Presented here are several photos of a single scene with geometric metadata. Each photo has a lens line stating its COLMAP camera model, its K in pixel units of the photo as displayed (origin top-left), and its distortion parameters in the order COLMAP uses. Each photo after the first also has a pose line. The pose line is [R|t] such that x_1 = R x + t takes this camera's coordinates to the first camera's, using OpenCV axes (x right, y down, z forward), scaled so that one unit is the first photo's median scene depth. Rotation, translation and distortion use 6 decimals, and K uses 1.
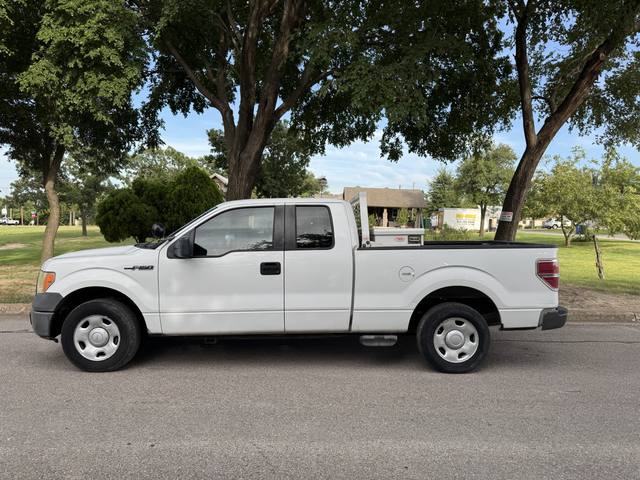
lens RADIAL K [[457.4, 0, 317.8], [0, 457.4, 239.8], [0, 0, 1]] dist [0.043574, -0.055560]
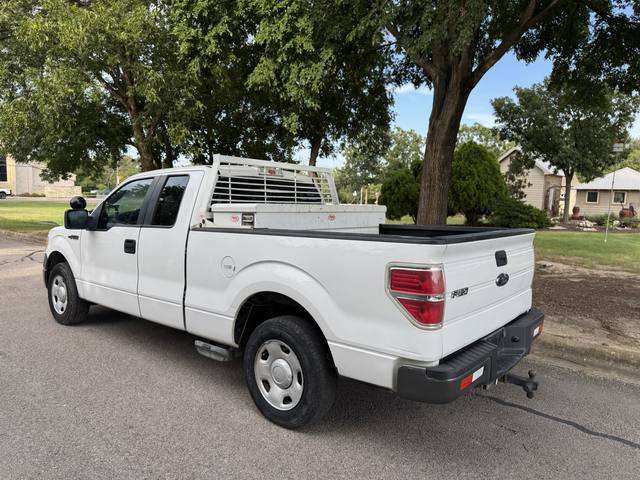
lens RADIAL K [[457.4, 0, 317.8], [0, 457.4, 239.8], [0, 0, 1]] dist [0.043574, -0.055560]
pose [[0.737013, 0.055320, -0.673611, 0.765696], [-0.026333, 0.998238, 0.053168, -0.009538], [0.675366, -0.021448, 0.737171, 0.556196]]
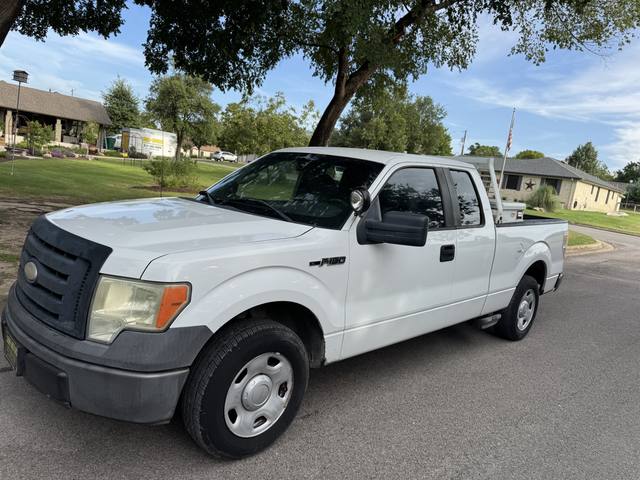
lens RADIAL K [[457.4, 0, 317.8], [0, 457.4, 239.8], [0, 0, 1]] dist [0.043574, -0.055560]
pose [[0.725559, -0.028690, 0.687562, -0.775035], [-0.086686, 0.987361, 0.132676, -0.040921], [-0.682678, -0.155866, 0.713902, 0.585796]]
